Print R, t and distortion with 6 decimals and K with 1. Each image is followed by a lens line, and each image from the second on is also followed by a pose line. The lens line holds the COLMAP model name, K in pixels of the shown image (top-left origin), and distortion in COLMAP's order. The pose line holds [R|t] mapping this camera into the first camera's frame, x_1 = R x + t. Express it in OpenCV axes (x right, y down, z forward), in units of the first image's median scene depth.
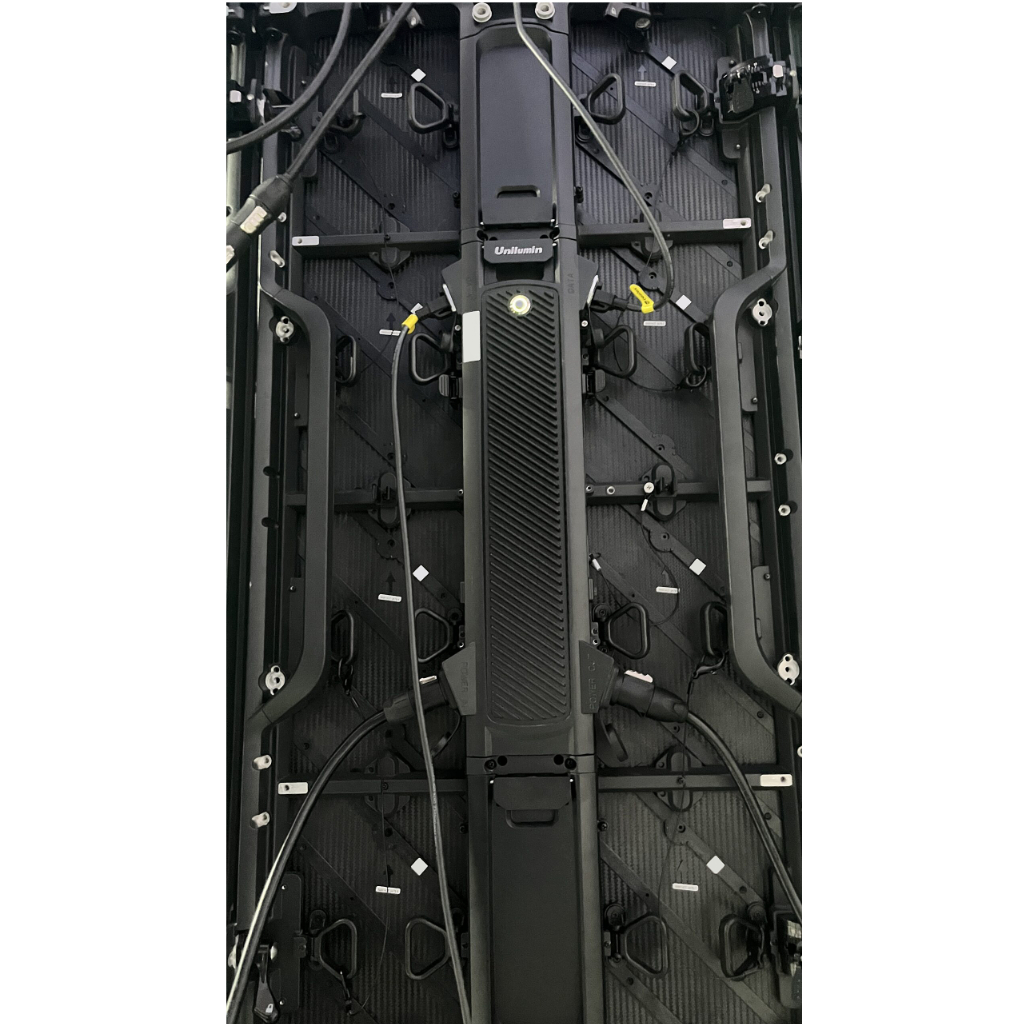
lens RADIAL K [[792.3, 0, 521.6], [0, 792.3, 511.2], [0, 0, 1]] dist [0.060933, -0.075354]
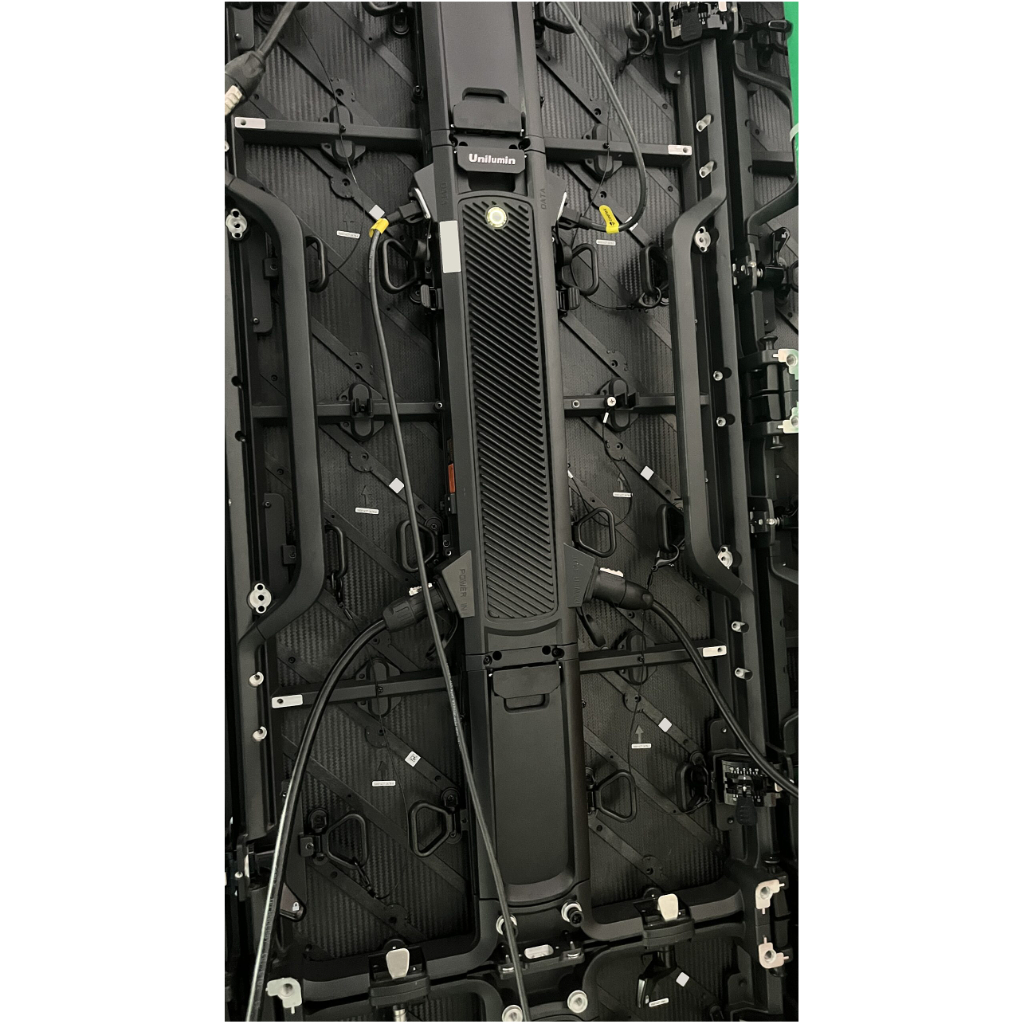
lens RADIAL K [[792.3, 0, 521.6], [0, 792.3, 511.2], [0, 0, 1]] dist [0.060933, -0.075354]
pose [[0.955367, -0.036237, 0.293190, -0.277162], [-0.001800, 0.991716, 0.128437, -0.019764], [-0.295415, -0.123233, 0.947388, -0.010489]]
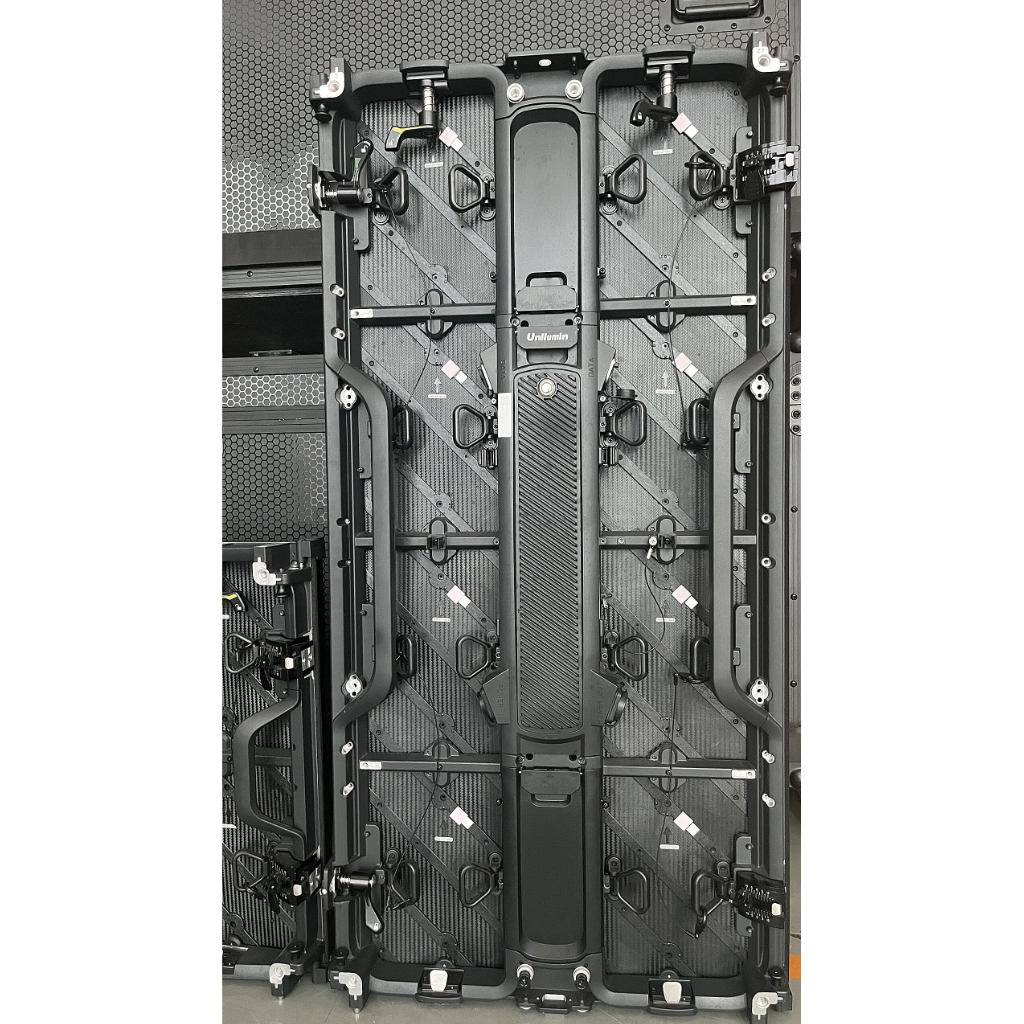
lens RADIAL K [[792.3, 0, 521.6], [0, 792.3, 511.2], [0, 0, 1]] dist [0.060933, -0.075354]
pose [[0.998425, 0.012819, -0.054623, 0.026376], [-0.001510, 0.979337, 0.202230, -0.312503], [0.056087, -0.201829, 0.977814, -0.173504]]
